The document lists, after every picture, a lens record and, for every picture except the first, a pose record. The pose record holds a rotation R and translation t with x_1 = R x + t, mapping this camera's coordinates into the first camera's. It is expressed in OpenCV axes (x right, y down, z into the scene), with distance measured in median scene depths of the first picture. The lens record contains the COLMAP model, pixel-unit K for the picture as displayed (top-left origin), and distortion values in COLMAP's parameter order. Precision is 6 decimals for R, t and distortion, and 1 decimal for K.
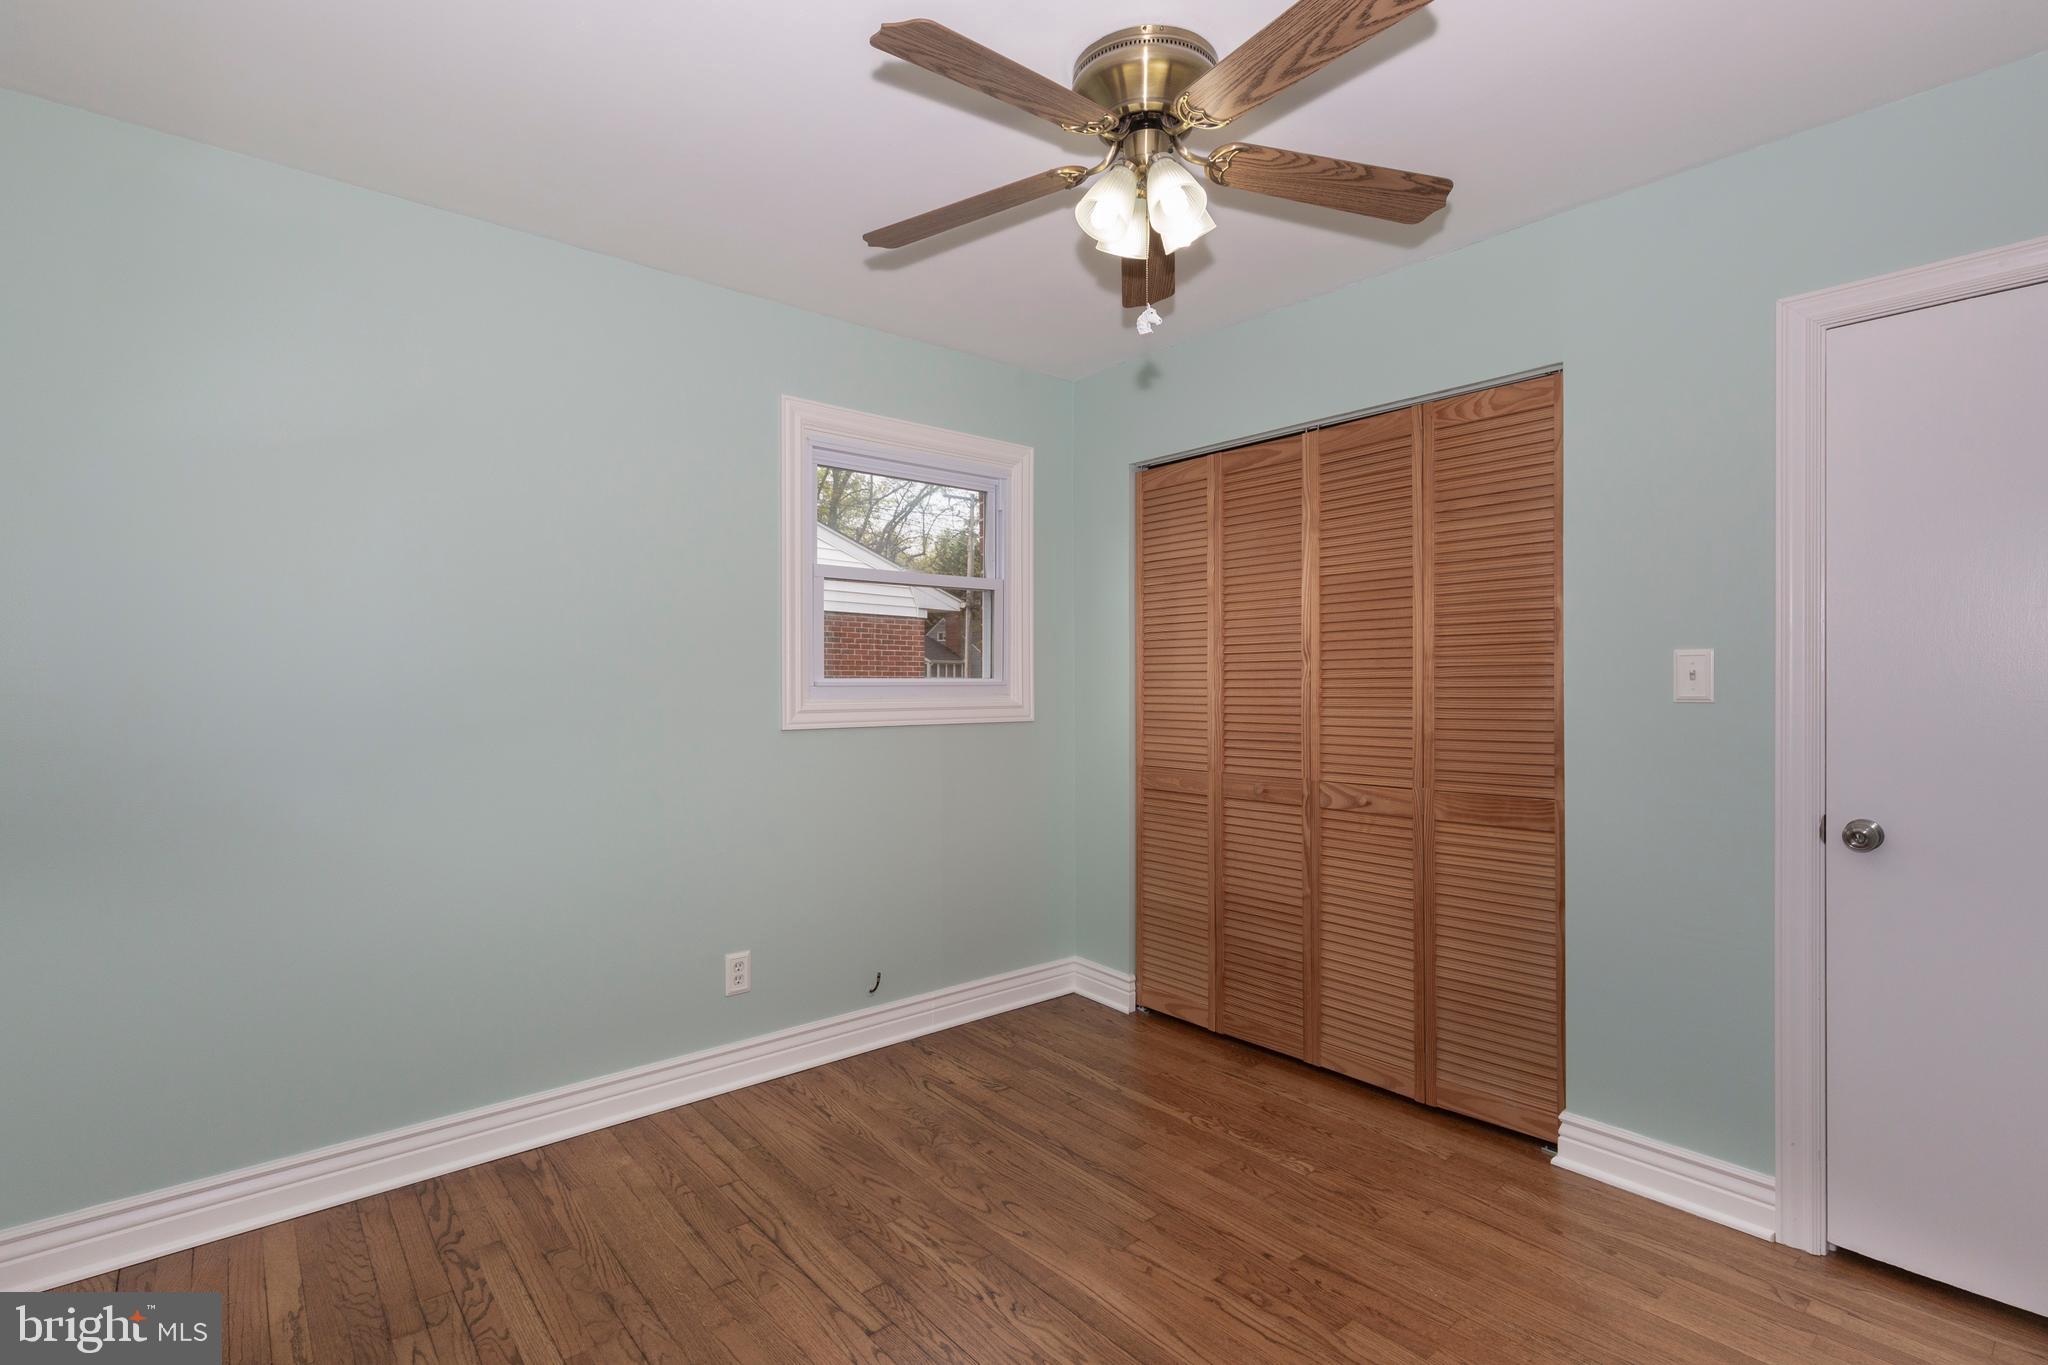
lens RADIAL K [[941.2, 0, 1033.1], [0, 941.2, 681.2], [0, 0, 1]] dist [0.011638, -0.002977]
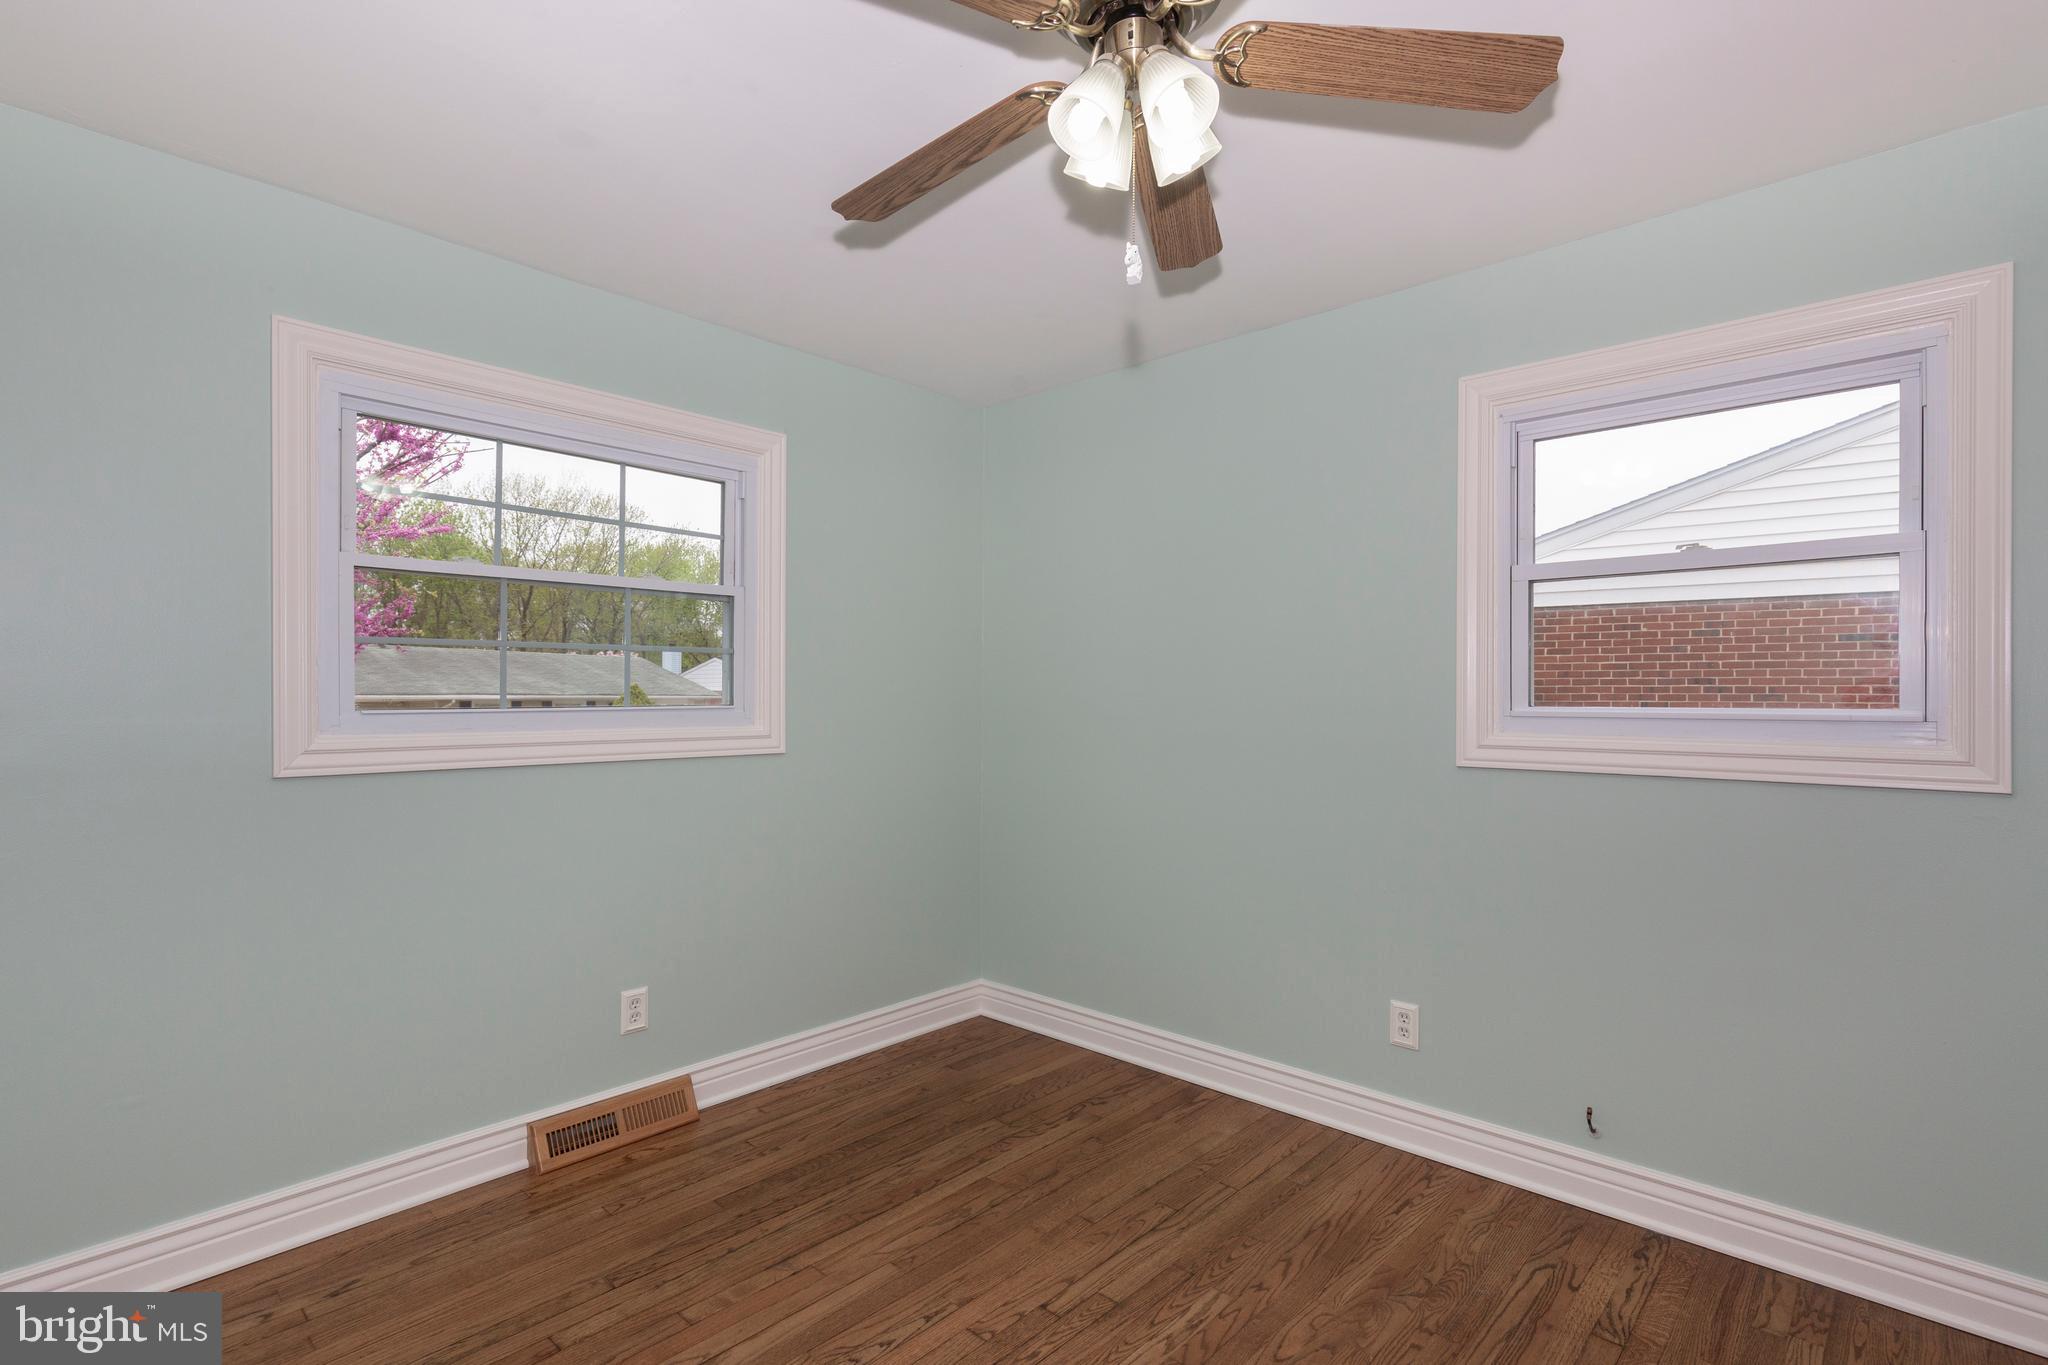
lens RADIAL K [[941.2, 0, 1014.5], [0, 941.2, 686.2], [0, 0, 1]] dist [0.011638, -0.002977]
pose [[0.144885, -0.011963, -0.989376, 0.677418], [-0.007426, 0.999886, -0.013178, -0.007657], [0.989421, 0.009256, 0.144779, 0.598783]]
